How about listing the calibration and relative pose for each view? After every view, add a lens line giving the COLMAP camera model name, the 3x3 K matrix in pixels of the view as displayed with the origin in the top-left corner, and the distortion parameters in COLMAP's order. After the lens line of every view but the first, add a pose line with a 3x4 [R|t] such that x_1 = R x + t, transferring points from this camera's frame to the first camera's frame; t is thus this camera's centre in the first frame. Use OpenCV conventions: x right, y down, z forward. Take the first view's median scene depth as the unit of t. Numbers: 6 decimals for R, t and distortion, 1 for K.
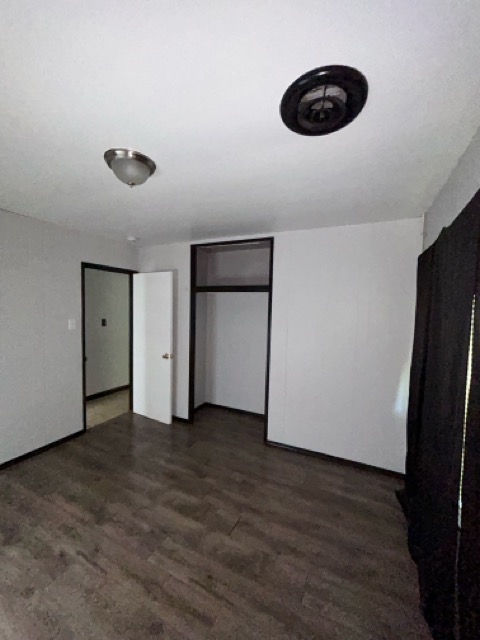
lens RADIAL K [[261.3, 0, 241.2], [0, 261.3, 319.4], [0, 0, 1]] dist [-0.000108, 0.000431]
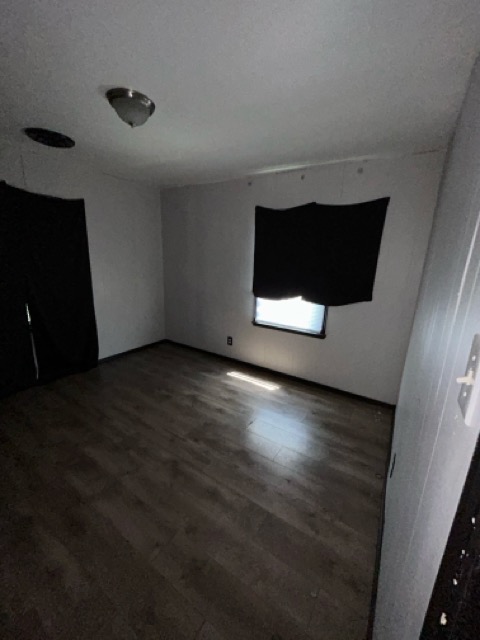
lens RADIAL K [[261.3, 0, 241.2], [0, 261.3, 319.4], [0, 0, 1]] dist [-0.000108, 0.000431]
pose [[-0.991450, -0.089832, 0.094647, -0.885291], [-0.059979, 0.957875, 0.280851, -0.070146], [-0.115889, 0.272773, -0.955073, 1.872406]]
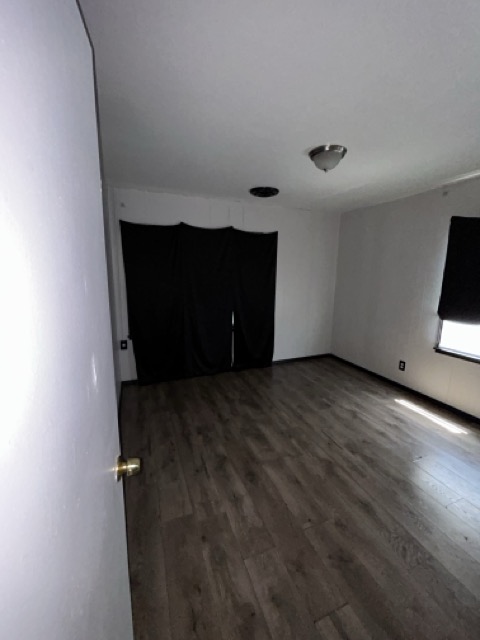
lens RADIAL K [[261.3, 0, 241.2], [0, 261.3, 319.4], [0, 0, 1]] dist [-0.000108, 0.000431]
pose [[-0.743084, -0.159405, 0.649935, -0.925150], [-0.003922, 0.972236, 0.233970, -0.079508], [-0.669186, 0.171311, -0.723078, 2.031540]]
